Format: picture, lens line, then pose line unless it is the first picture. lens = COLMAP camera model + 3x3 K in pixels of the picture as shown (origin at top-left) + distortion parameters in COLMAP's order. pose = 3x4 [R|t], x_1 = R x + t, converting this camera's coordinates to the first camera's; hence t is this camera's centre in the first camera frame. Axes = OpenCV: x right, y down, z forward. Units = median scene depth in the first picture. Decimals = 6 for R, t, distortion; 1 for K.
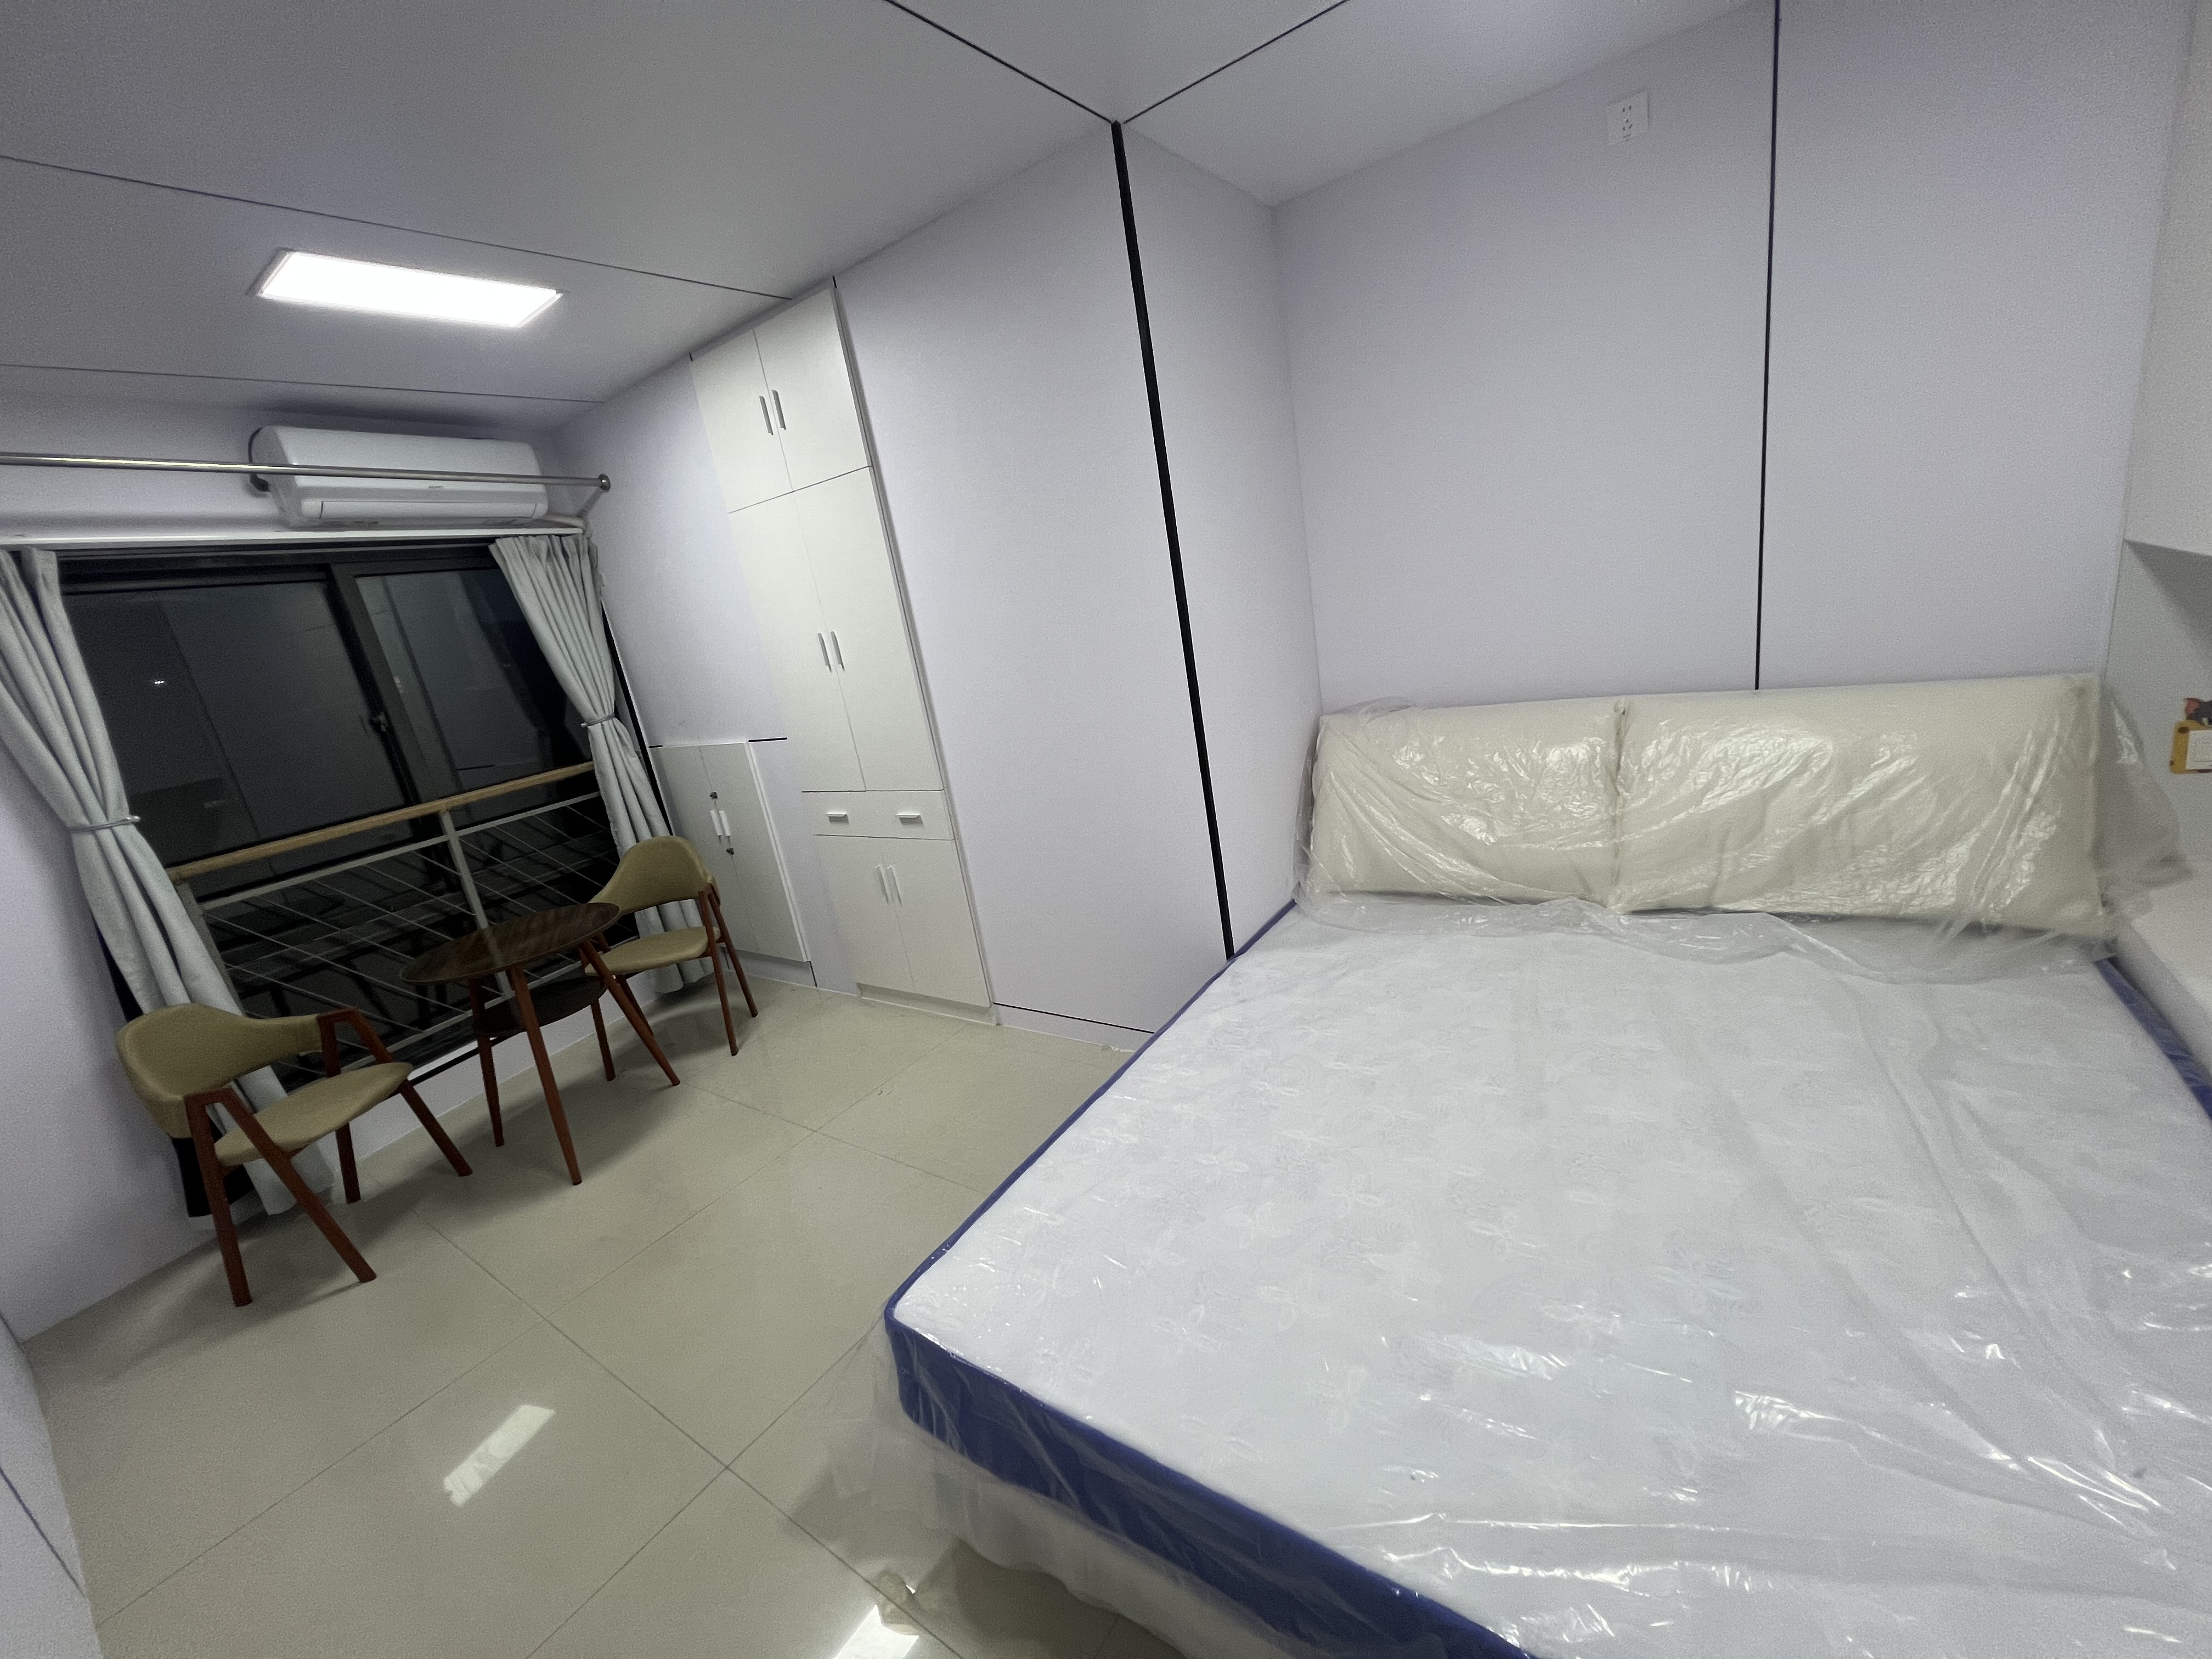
lens RADIAL K [[882.4, 0, 1100.3], [0, 882.4, 825.7], [0, 0, 1]] dist [0.003071, -0.000030]
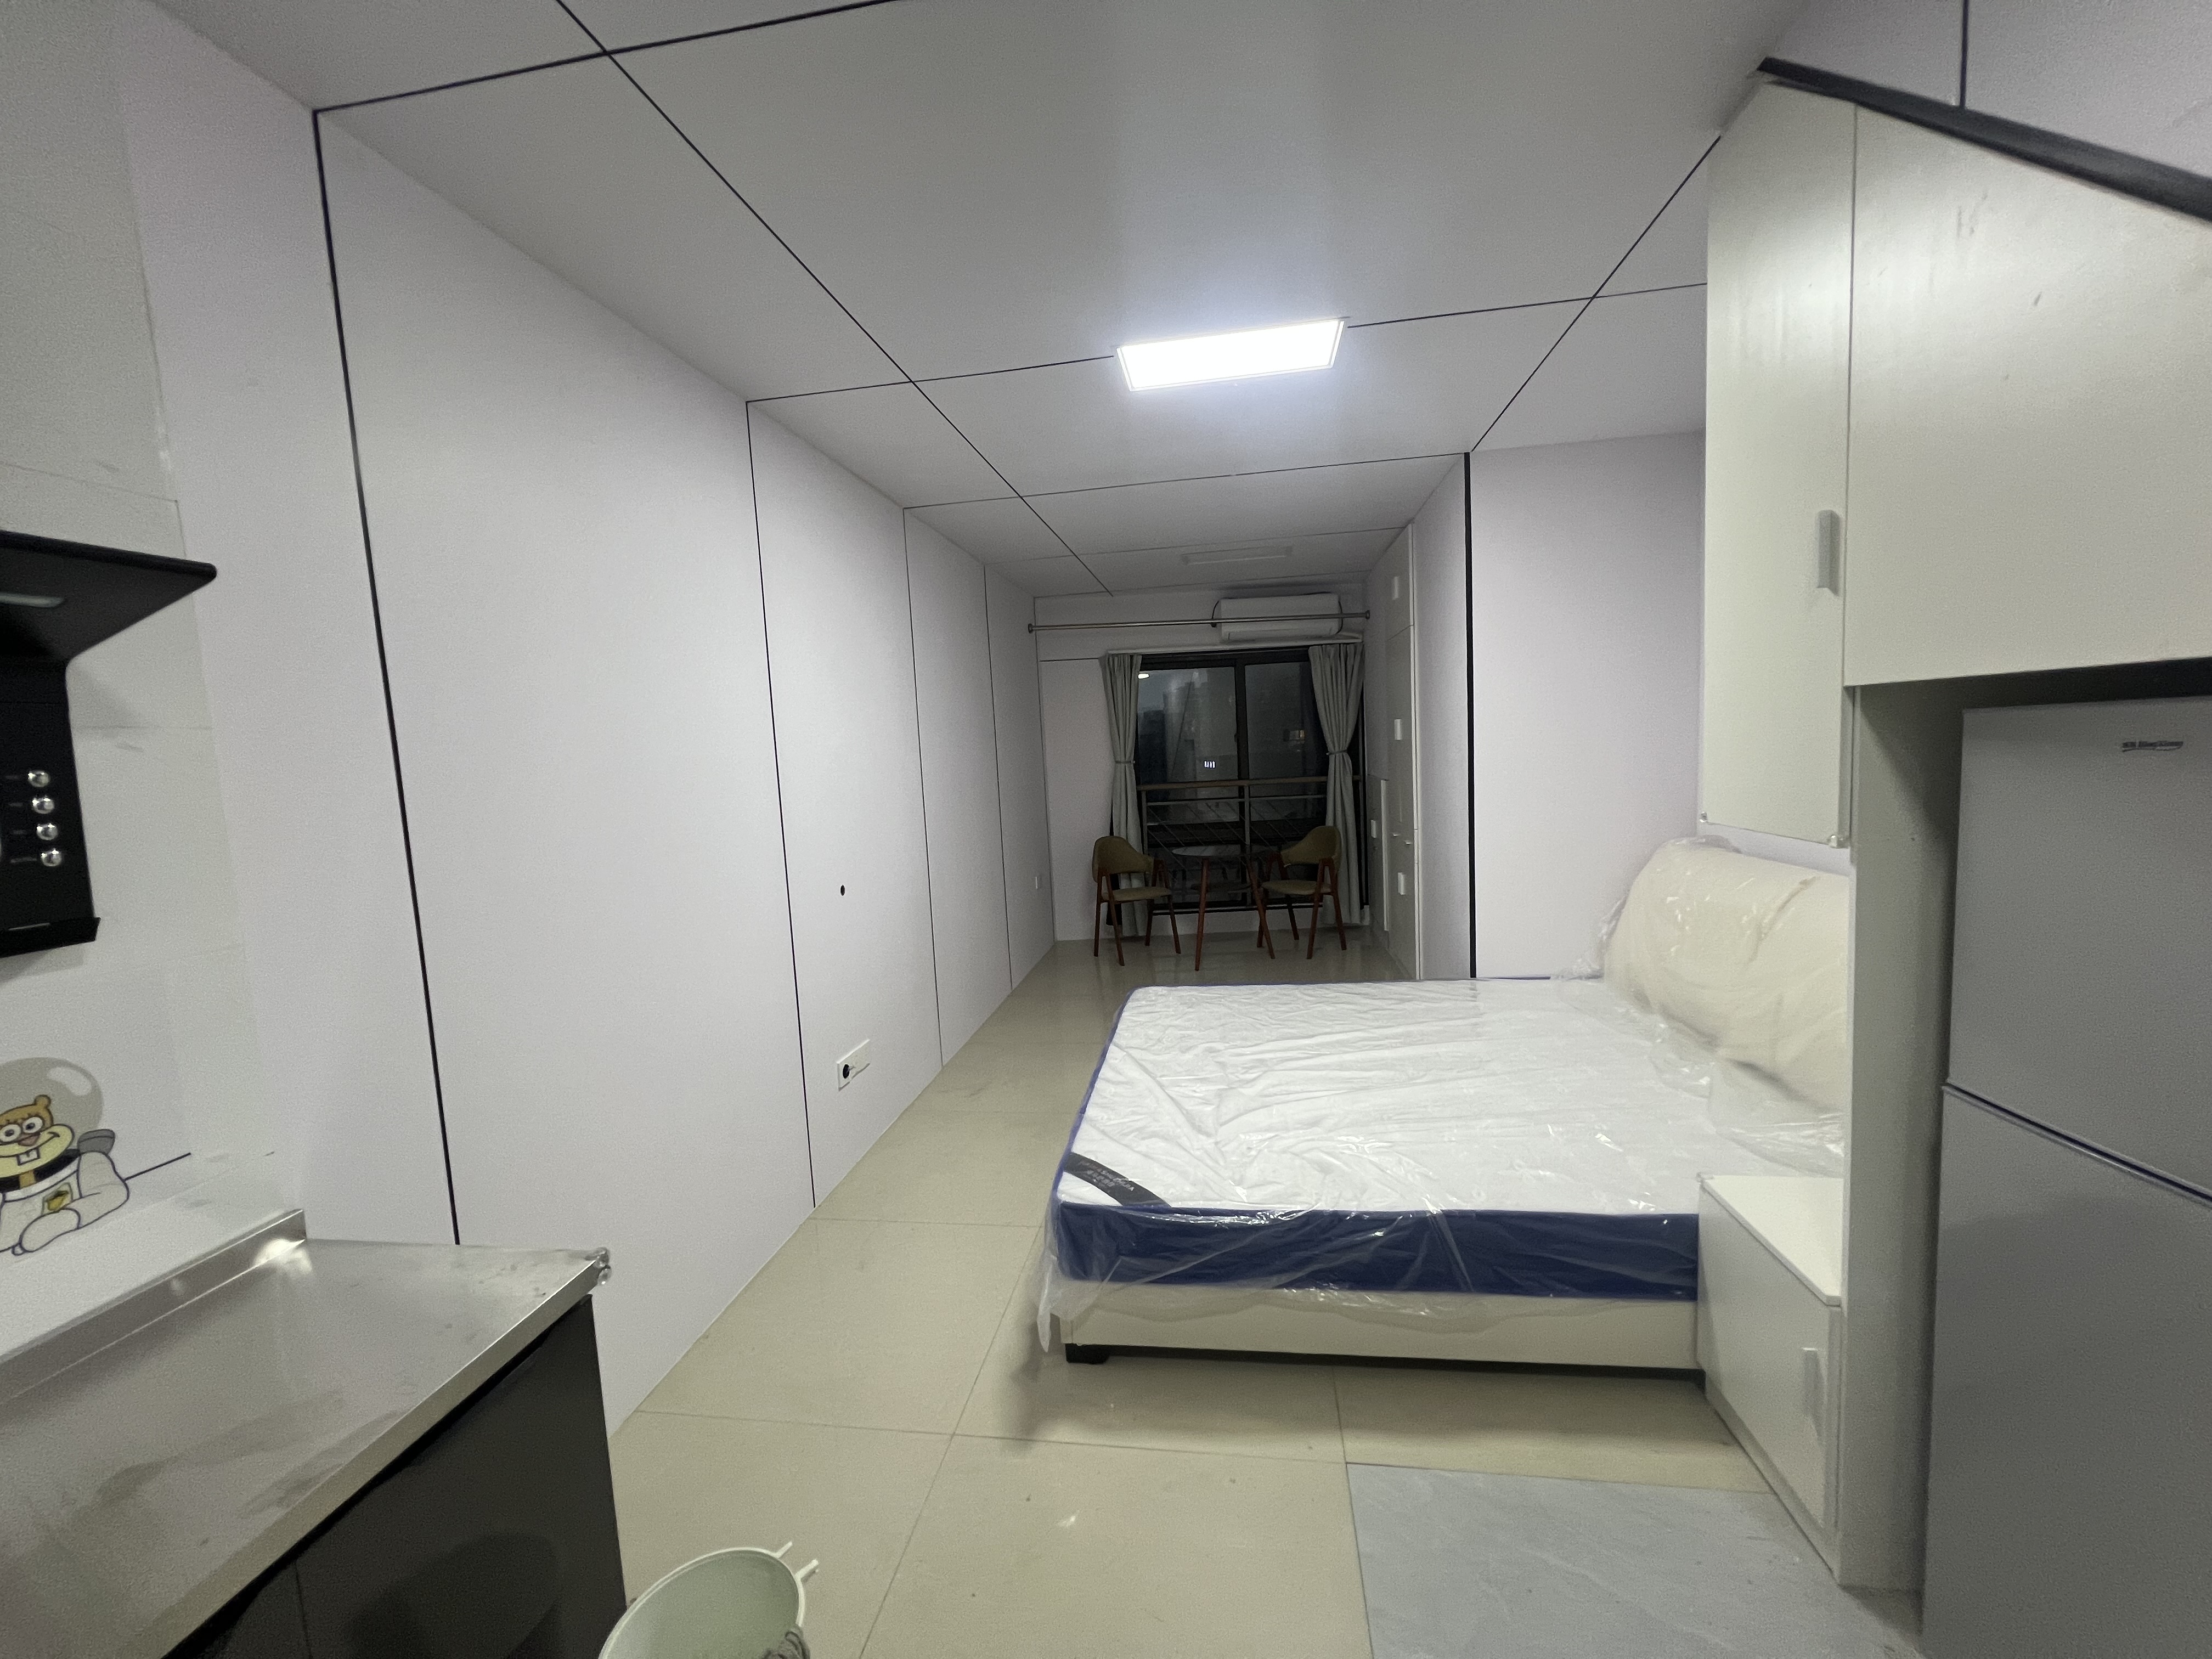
lens RADIAL K [[882.4, 0, 1118.2], [0, 882.4, 838.7], [0, 0, 1]] dist [0.003071, -0.000030]
pose [[0.452521, 0.231030, -0.861307, 0.790803], [-0.254293, 0.959186, 0.123681, -0.072207], [0.854728, 0.163056, 0.492801, -0.160356]]
